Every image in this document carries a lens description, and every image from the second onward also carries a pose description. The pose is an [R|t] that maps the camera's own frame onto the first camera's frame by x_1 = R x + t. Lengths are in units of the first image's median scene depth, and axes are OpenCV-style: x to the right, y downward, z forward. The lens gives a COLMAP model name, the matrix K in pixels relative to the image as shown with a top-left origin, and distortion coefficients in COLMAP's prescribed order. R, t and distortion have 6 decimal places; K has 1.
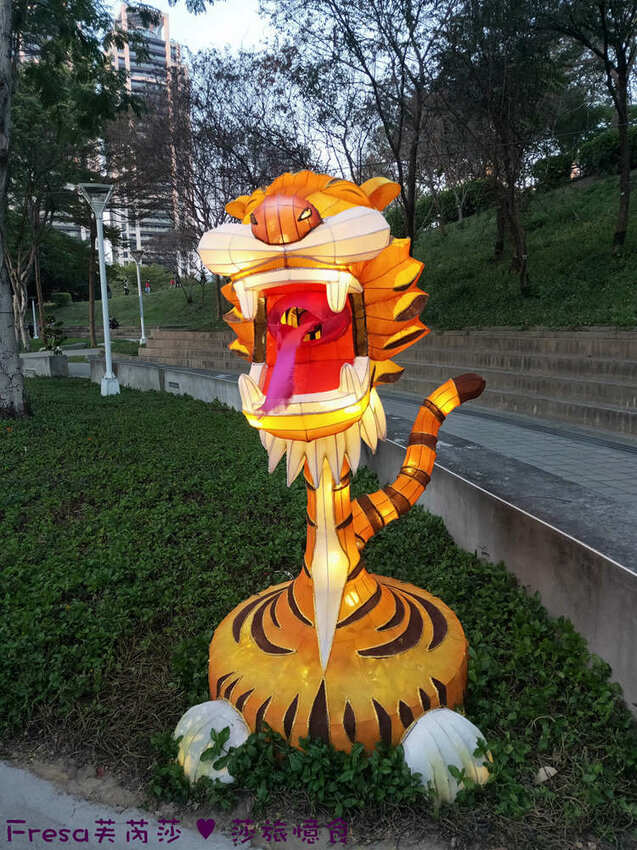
lens RADIAL K [[637.0, 0, 320.7], [0, 637.0, 426.7], [0, 0, 1]] dist [0.042539, -0.015388]
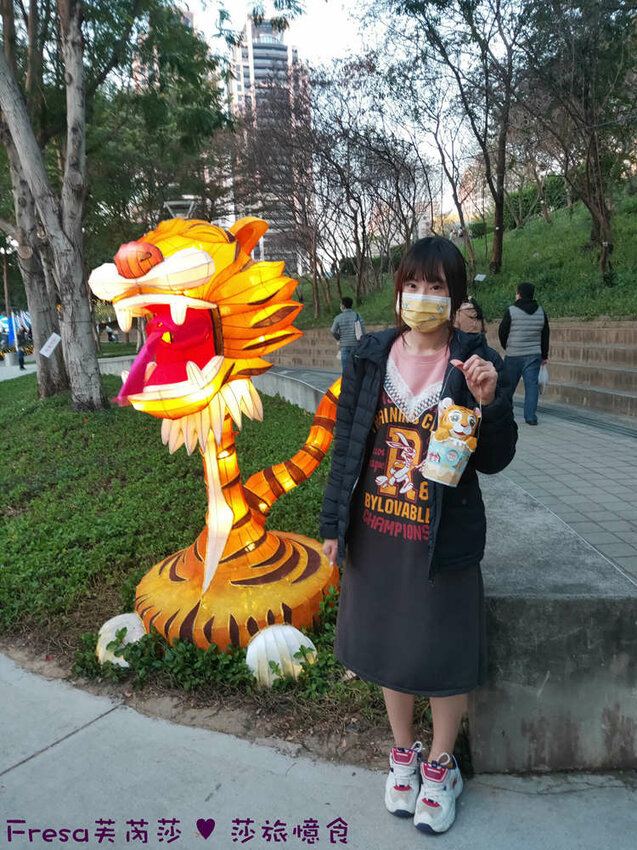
lens RADIAL K [[637.0, 0, 316.9], [0, 637.0, 426.3], [0, 0, 1]] dist [0.042539, -0.015388]
pose [[0.982607, 0.000073, -0.185699, 0.480322], [0.001082, 0.999981, 0.006117, 0.026902], [0.185696, -0.006212, 0.982588, -0.253828]]
